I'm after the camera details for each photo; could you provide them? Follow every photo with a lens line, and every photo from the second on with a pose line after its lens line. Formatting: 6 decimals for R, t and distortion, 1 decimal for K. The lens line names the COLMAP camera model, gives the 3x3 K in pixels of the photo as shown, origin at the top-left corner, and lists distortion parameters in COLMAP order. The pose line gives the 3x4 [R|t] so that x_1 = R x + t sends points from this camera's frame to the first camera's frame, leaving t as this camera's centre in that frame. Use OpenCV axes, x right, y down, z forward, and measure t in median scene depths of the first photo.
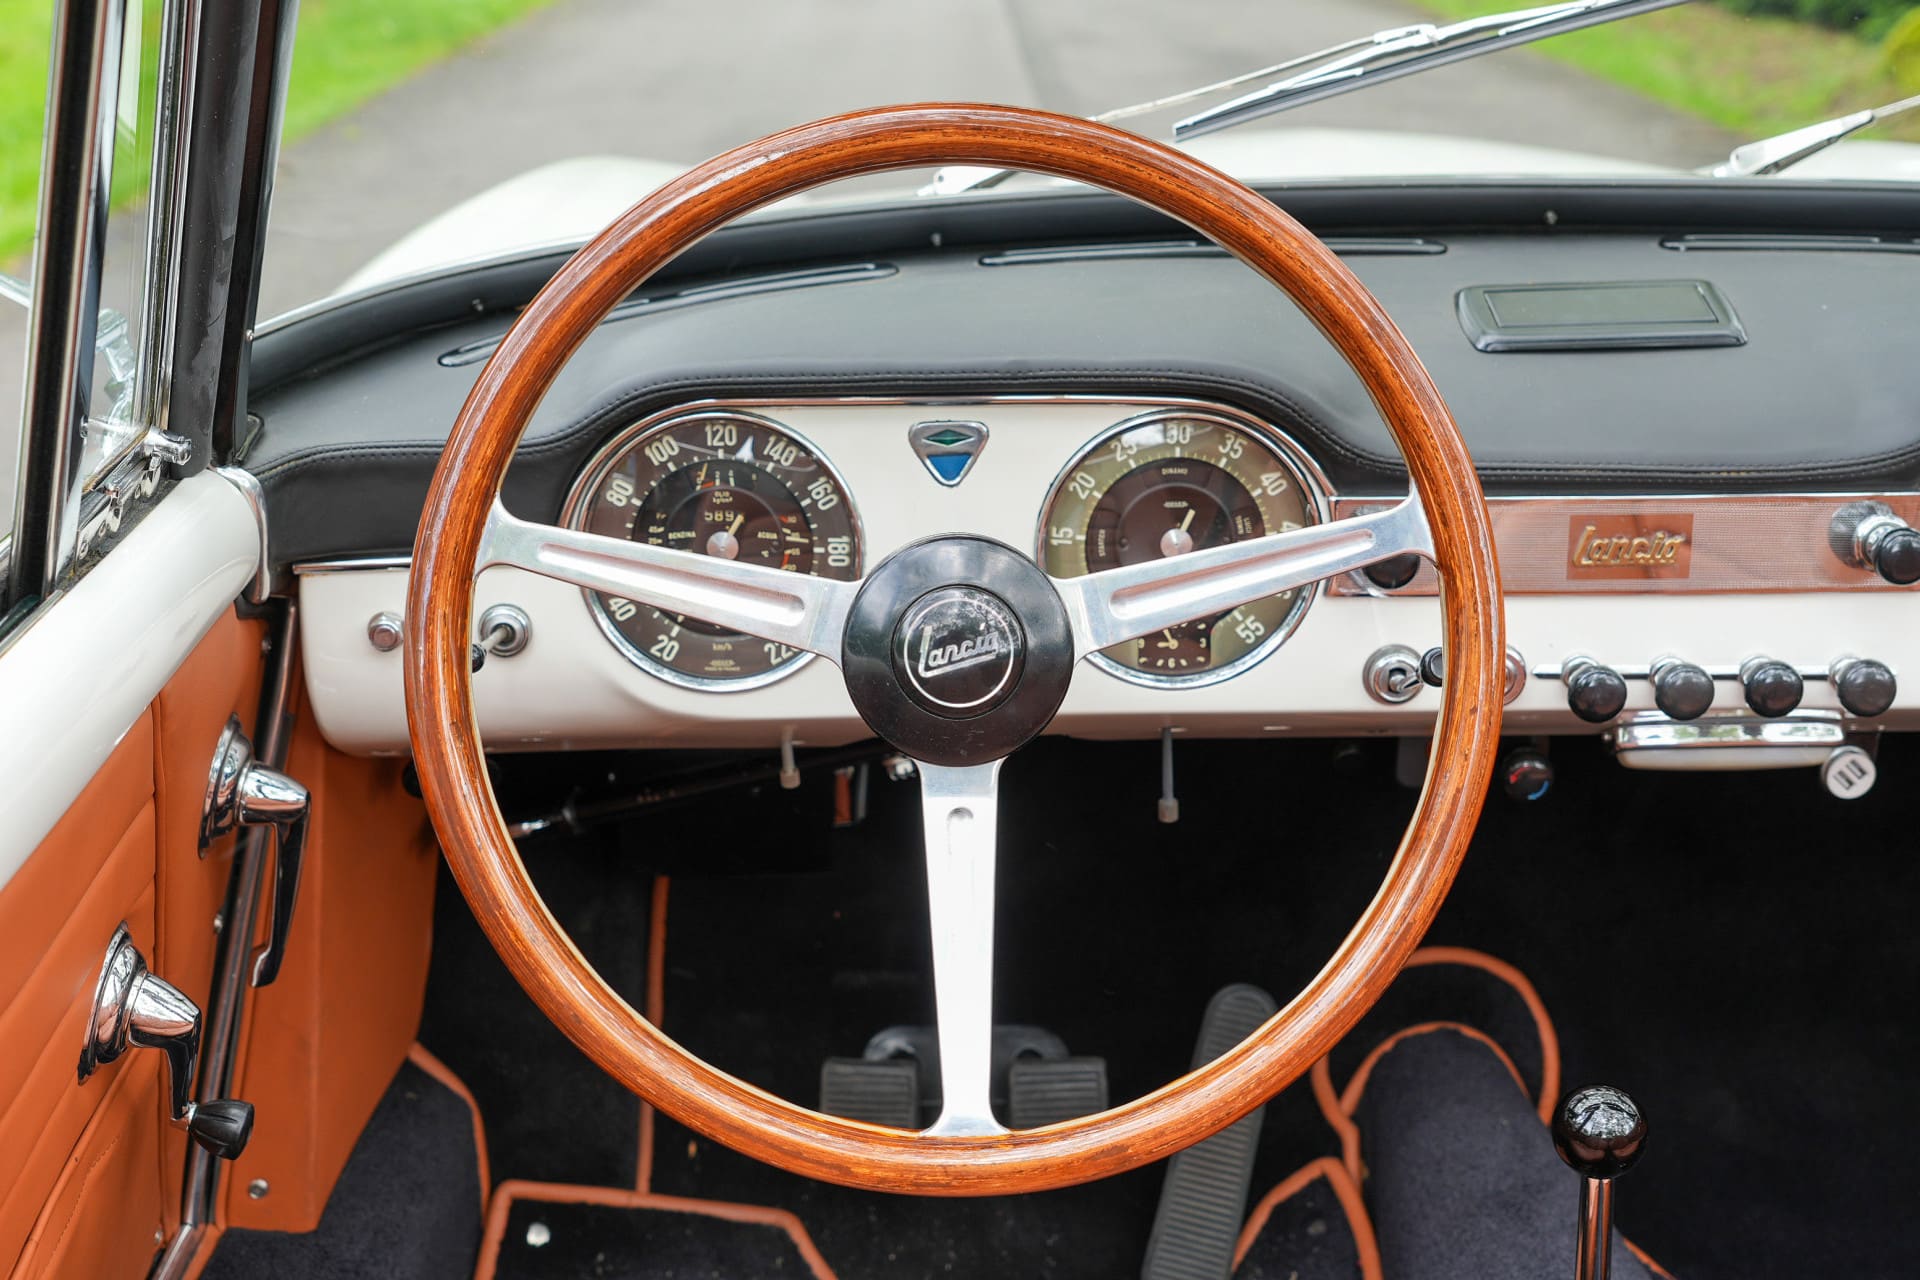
lens RADIAL K [[2650.7, 0, 960.4], [0, 2650.7, 663.4], [0, 0, 1]] dist [0.005507, 0.056099]
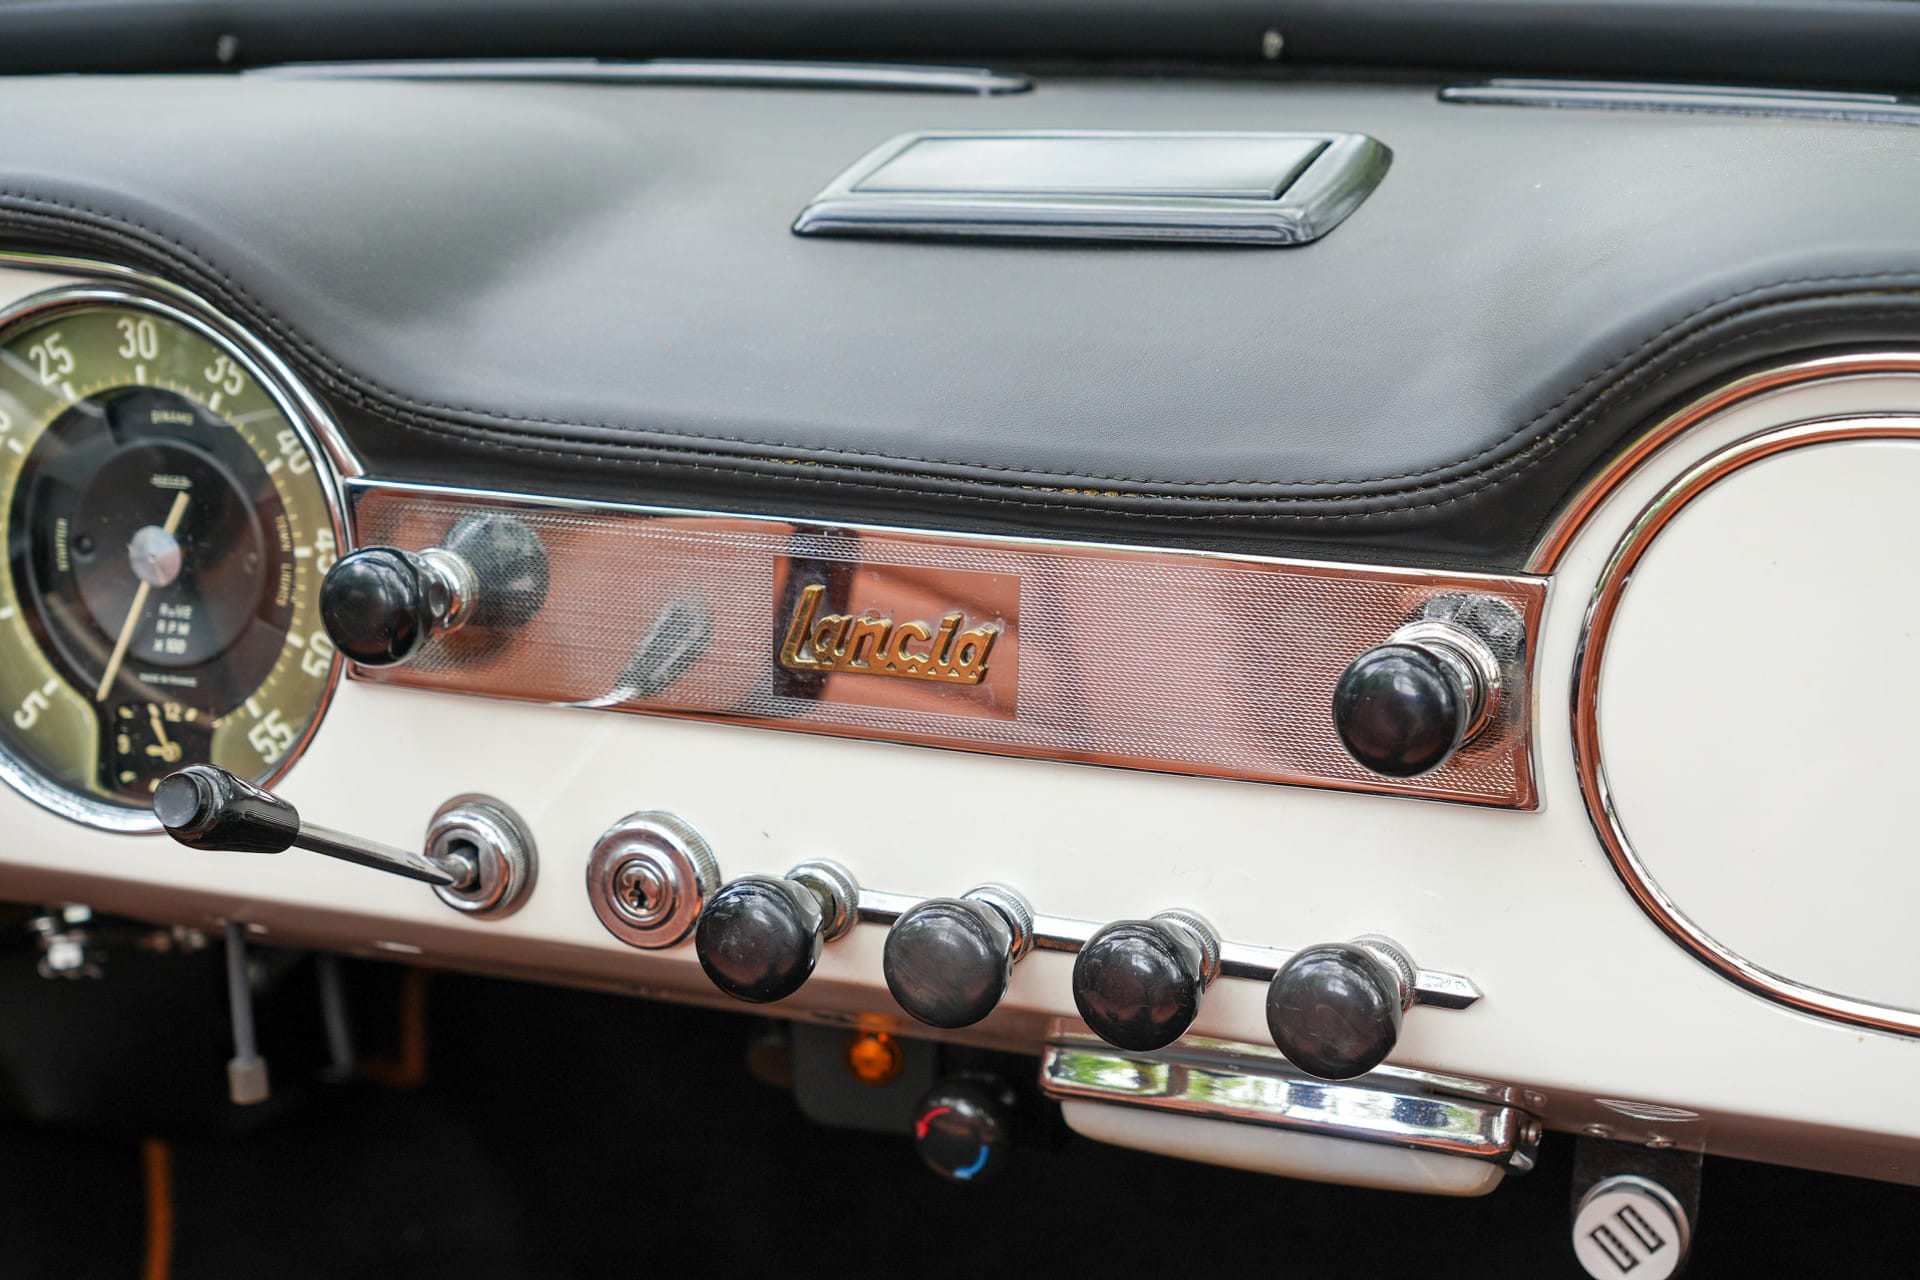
lens RADIAL K [[3310.3, 0, 960.0], [0, 3310.3, 640.0], [0, 0, 1]] dist [-0.019304, 0.057234]
pose [[0.911117, 0.095543, -0.400920, 0.491737], [-0.134777, 0.988346, -0.070759, -0.004030], [0.389487, 0.118505, 0.913376, 0.473698]]
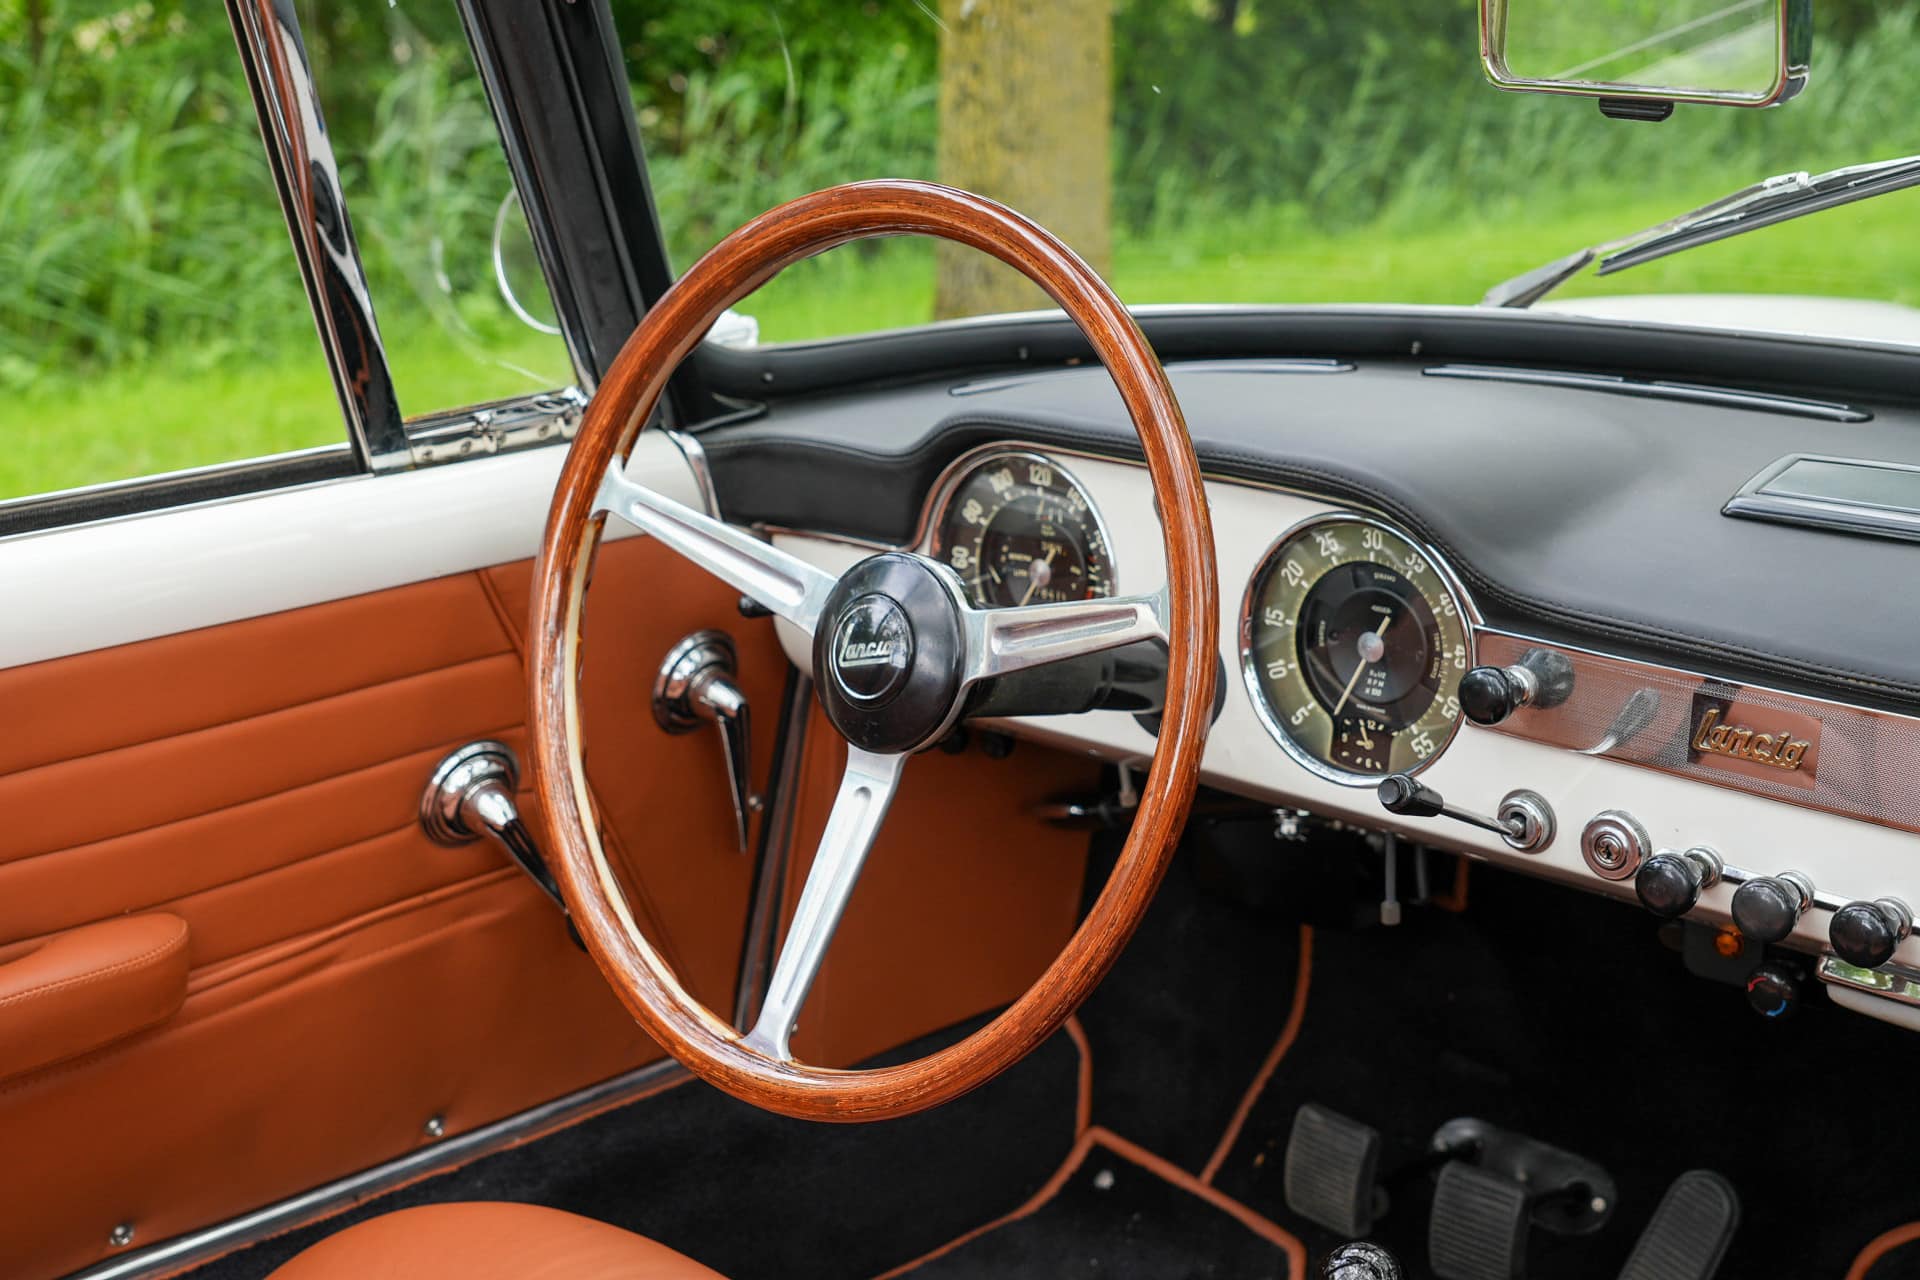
lens RADIAL K [[2509.3, 0, 957.8], [0, 2509.3, 631.7], [0, 0, 1]] dist [0.012213, -0.052056]
pose [[0.707849, 0.186534, -0.681289, 0.634922], [-0.224465, 0.973908, 0.033436, -0.047690], [0.669750, 0.129258, 0.731251, 0.182311]]
